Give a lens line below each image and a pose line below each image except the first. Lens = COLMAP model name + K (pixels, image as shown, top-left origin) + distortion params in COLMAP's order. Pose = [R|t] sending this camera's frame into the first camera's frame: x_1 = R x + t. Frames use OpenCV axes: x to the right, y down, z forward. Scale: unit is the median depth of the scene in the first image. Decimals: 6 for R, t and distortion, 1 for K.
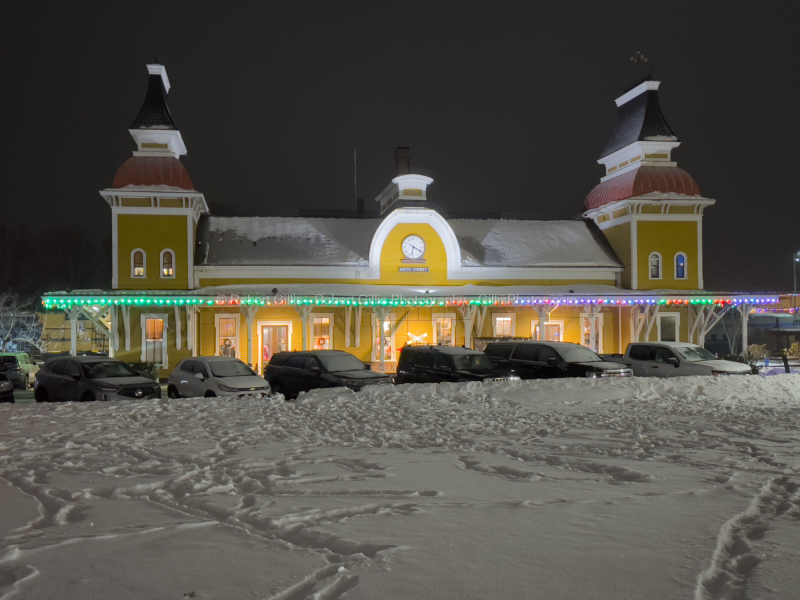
lens RADIAL K [[1029.4, 0, 397.5], [0, 1029.4, 299.0], [0, 0, 1]] dist [-0.033439, 0.000000]
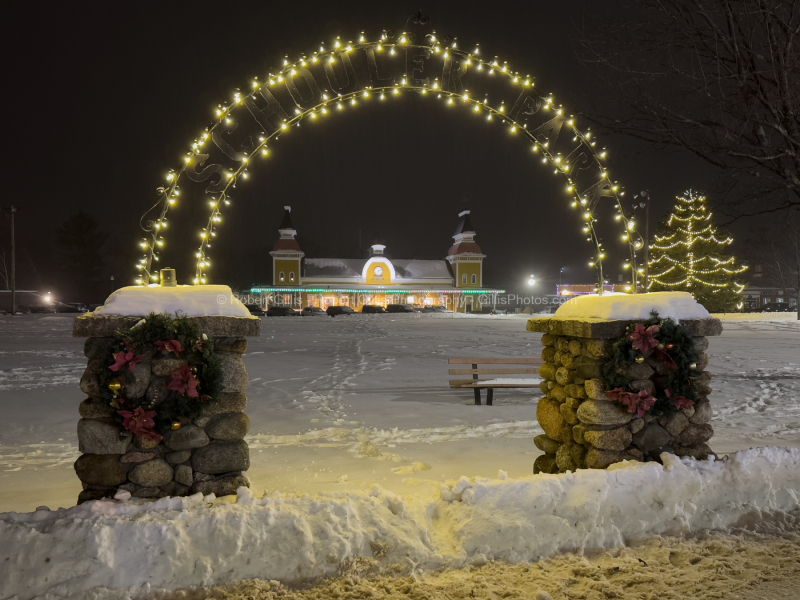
lens RADIAL K [[761.5, 0, 400.4], [0, 761.5, 326.2], [0, 0, 1]] dist [0.018815, 0.000000]
pose [[0.999696, 0.013528, -0.020604, 0.120790], [-0.012243, 0.998047, 0.061261, -0.028567], [0.021393, -0.060990, 0.997909, -1.073709]]
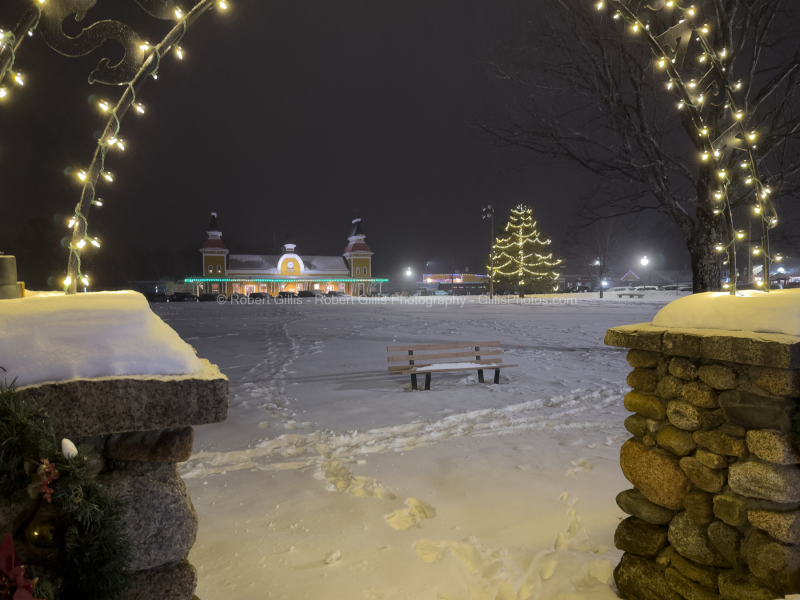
lens RADIAL K [[556.7, 0, 403.7], [0, 556.7, 306.7], [0, 0, 1]] dist [0.087879, -0.035137]
pose [[0.987659, -0.003995, 0.156566, 0.100769], [-0.005832, 0.998043, 0.062257, -0.028789], [-0.156508, -0.062402, 0.985703, -0.987728]]
